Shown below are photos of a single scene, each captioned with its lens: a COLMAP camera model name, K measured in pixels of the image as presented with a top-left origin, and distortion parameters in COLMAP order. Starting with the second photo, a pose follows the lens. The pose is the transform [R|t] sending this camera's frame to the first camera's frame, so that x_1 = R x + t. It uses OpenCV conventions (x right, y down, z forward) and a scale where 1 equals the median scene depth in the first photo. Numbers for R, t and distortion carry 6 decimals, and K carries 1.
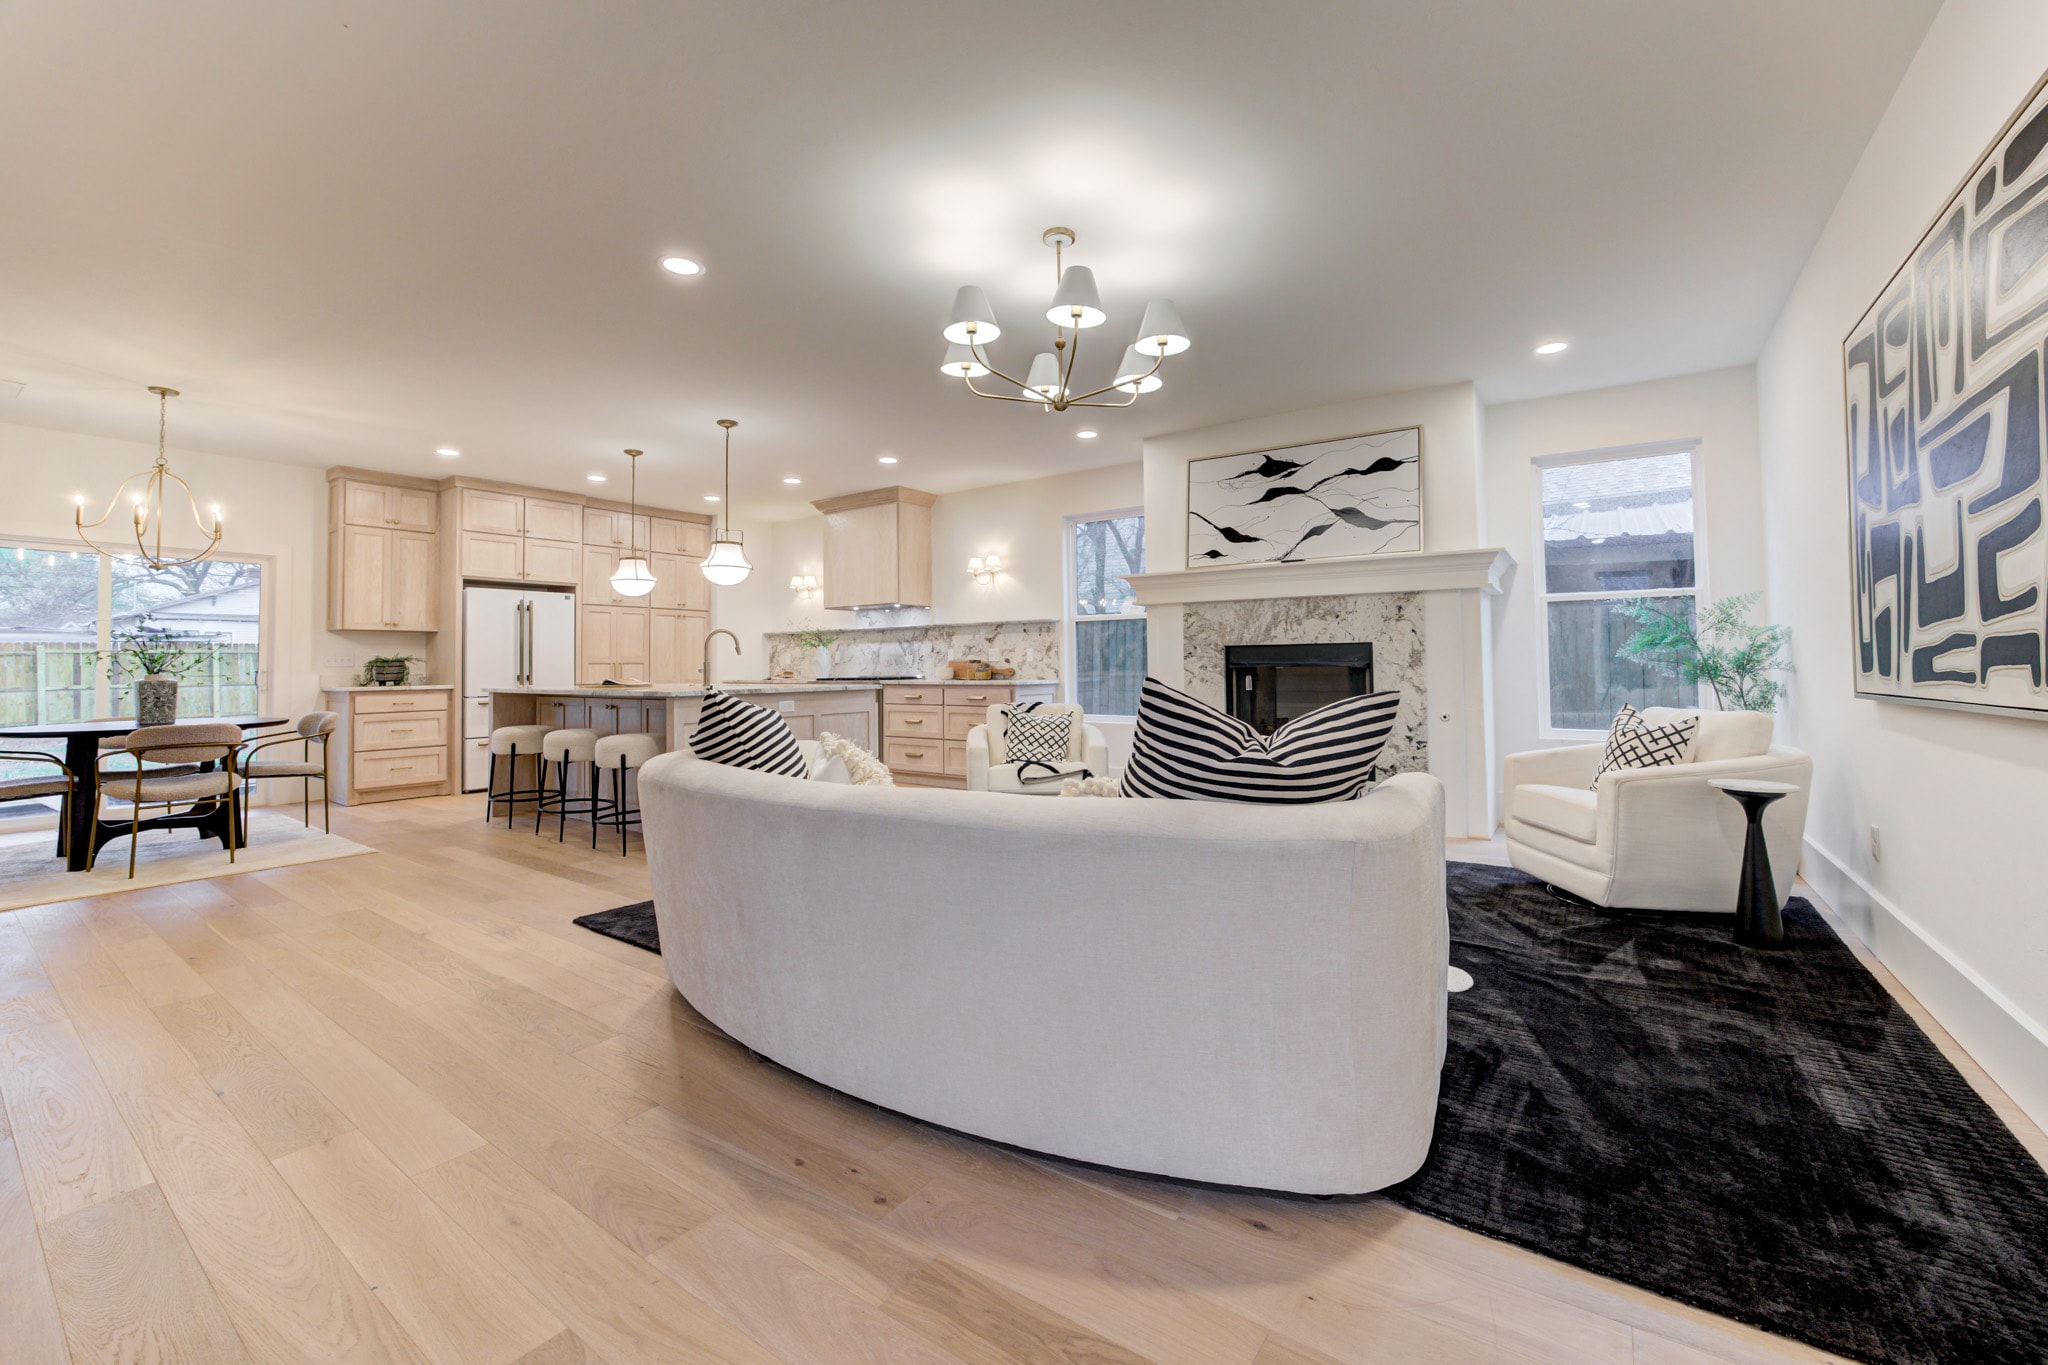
lens RADIAL K [[890.6, 0, 1019.0], [0, 890.6, 645.0], [0, 0, 1]] dist [-0.000676, -0.000052]
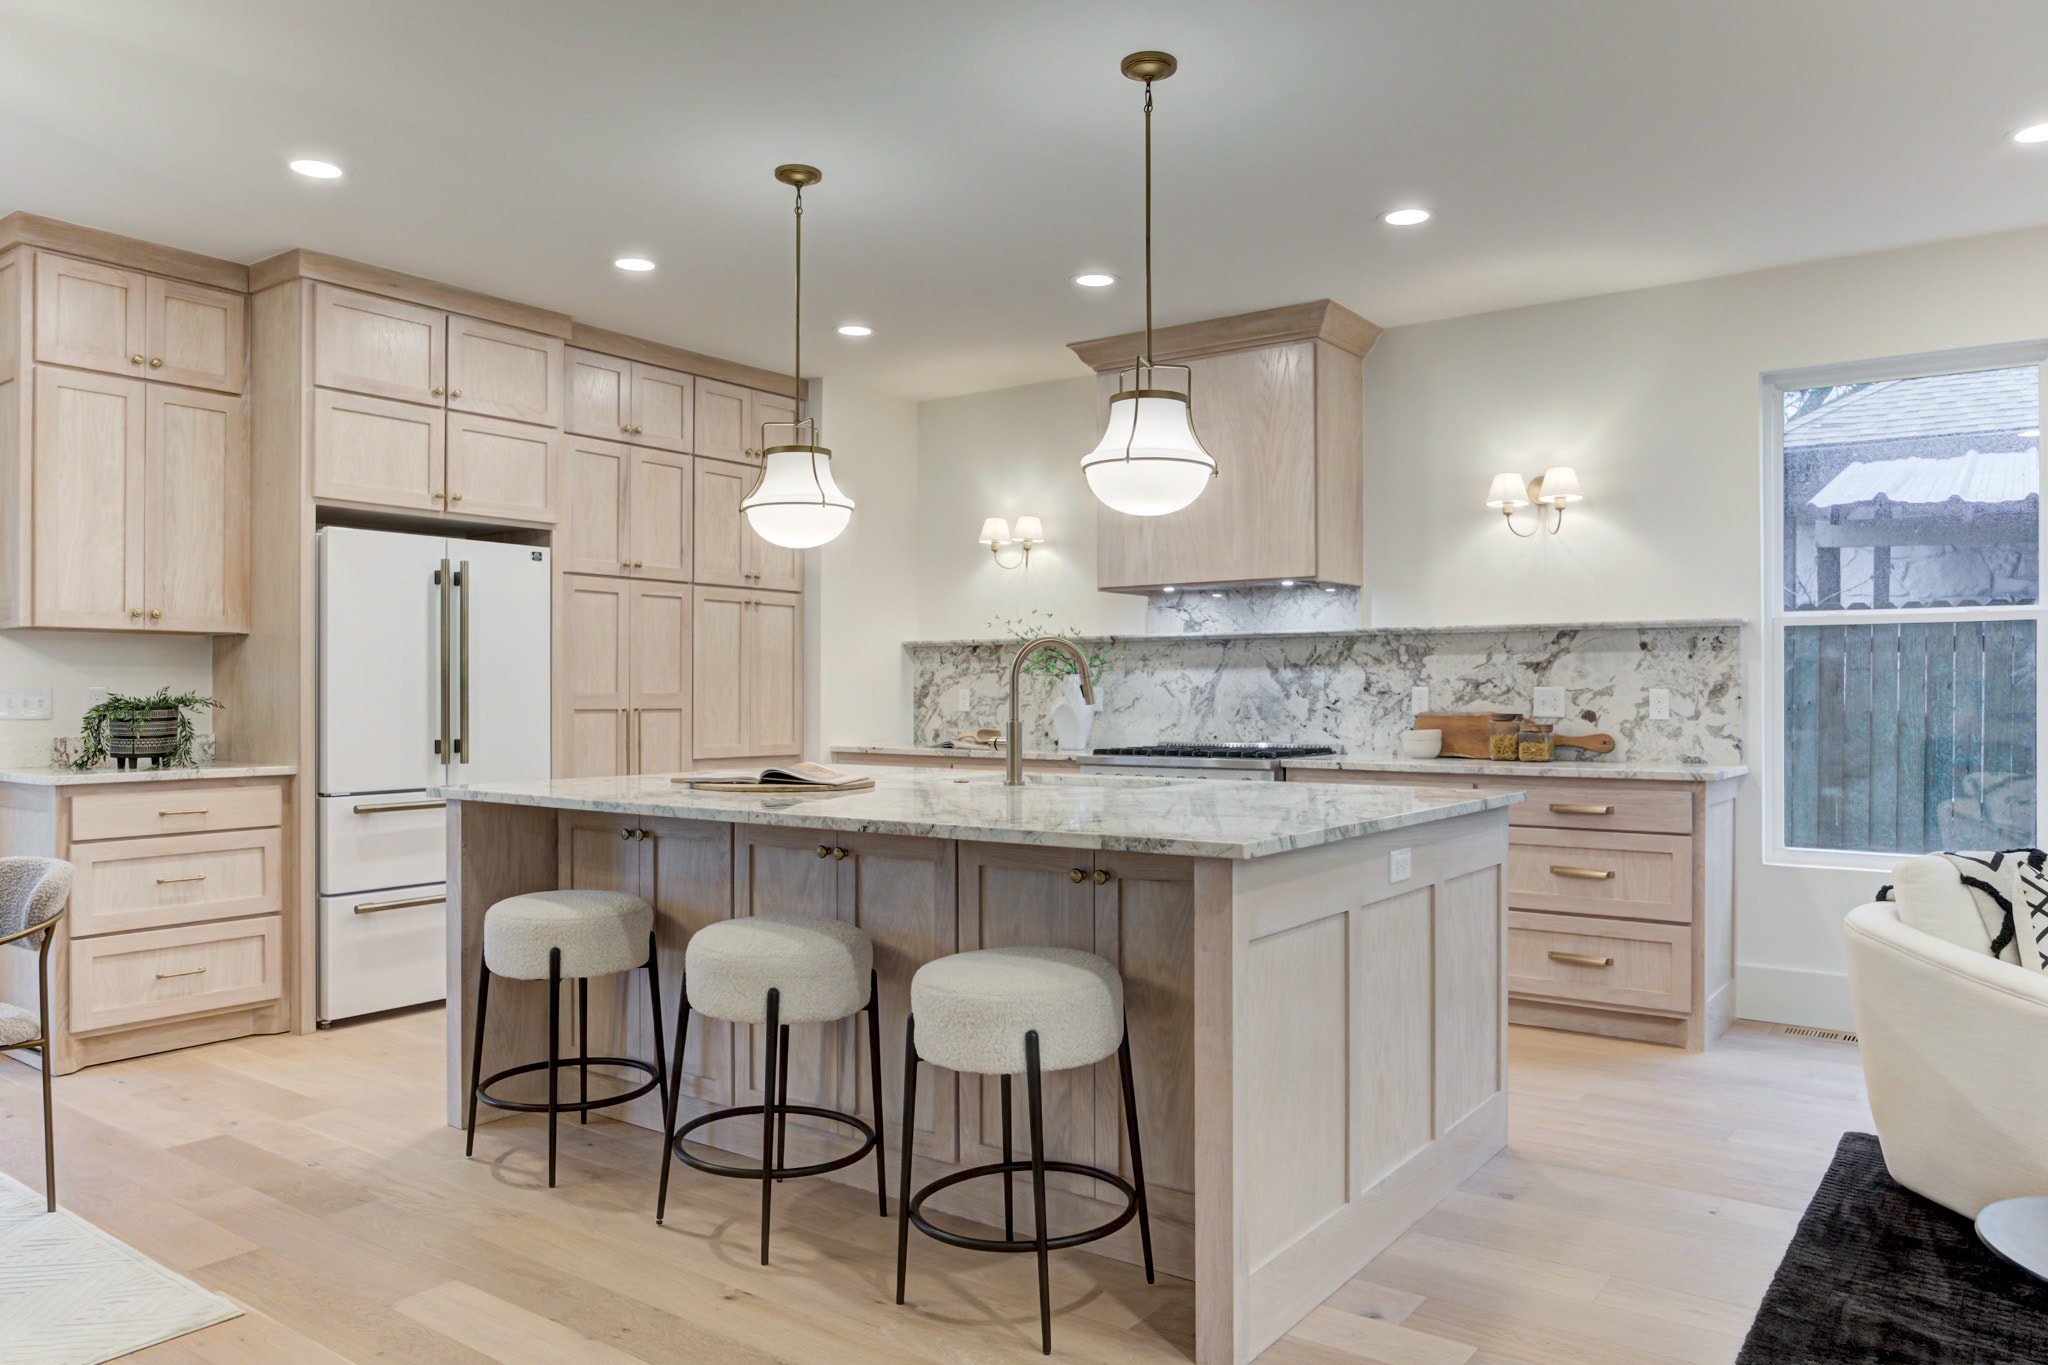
lens RADIAL K [[1459.8, 0, 1026.3], [0, 1459.8, 687.8], [0, 0, 1]] dist [-0.011359, -0.000055]
pose [[0.999804, 0.010363, 0.016880, -0.298352], [-0.010700, 0.999742, 0.020023, -0.007090], [-0.016668, -0.020200, 0.999657, 0.313781]]
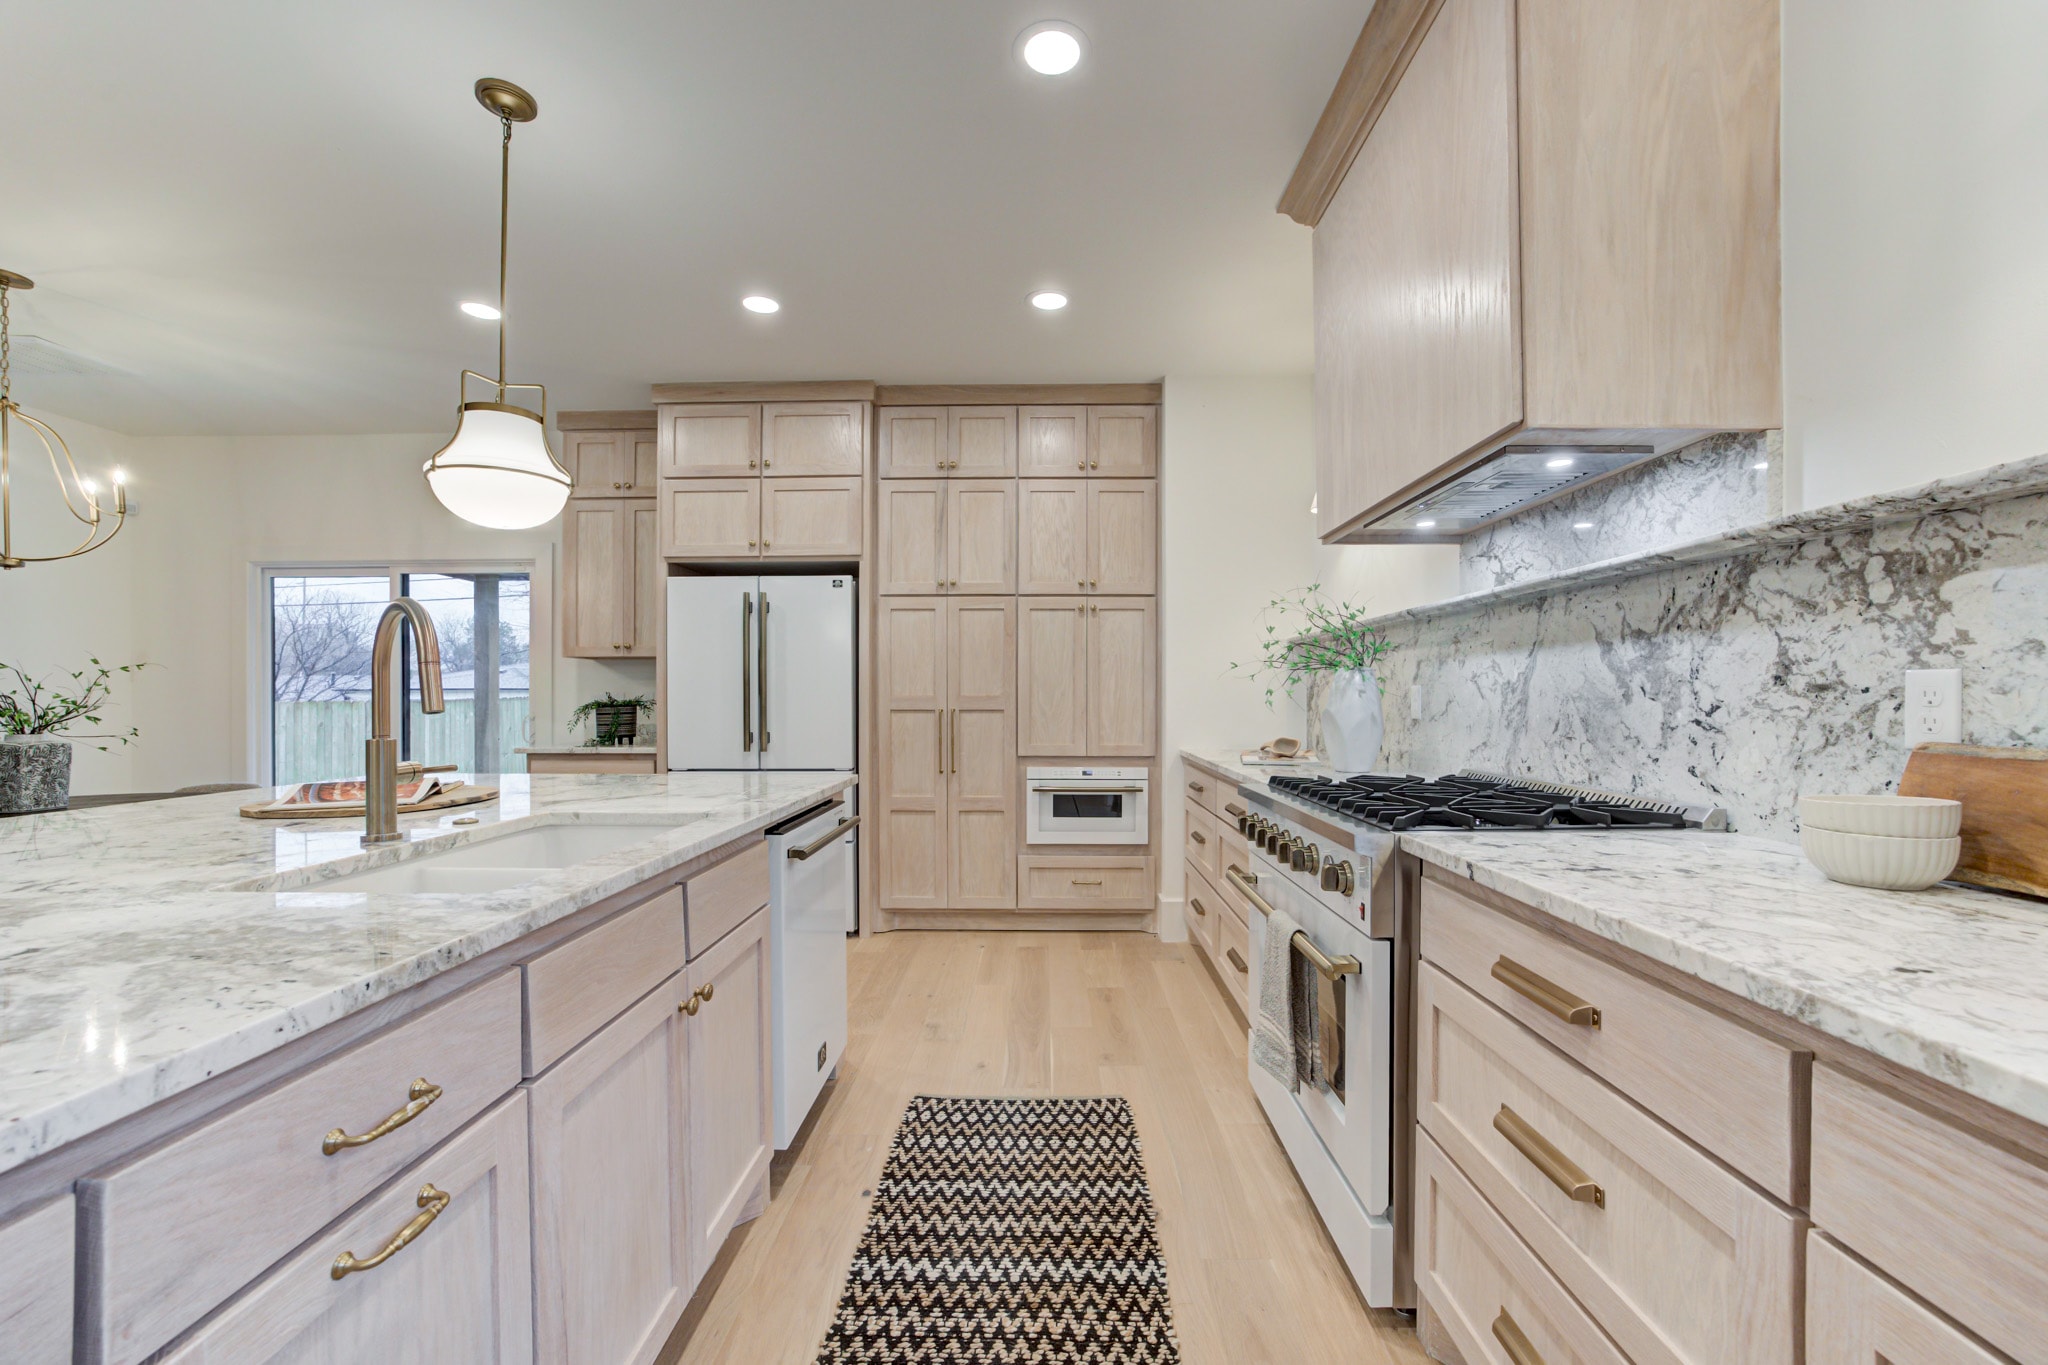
lens RADIAL K [[817.8, 0, 1030.1], [0, 817.8, 703.1], [0, 0, 1]] dist [0.000720, 0.000293]
pose [[0.590760, 0.013726, -0.806730, -0.058762], [0.015673, 0.999471, 0.028482, 0.004753], [0.806695, -0.029470, 0.590233, 0.848465]]
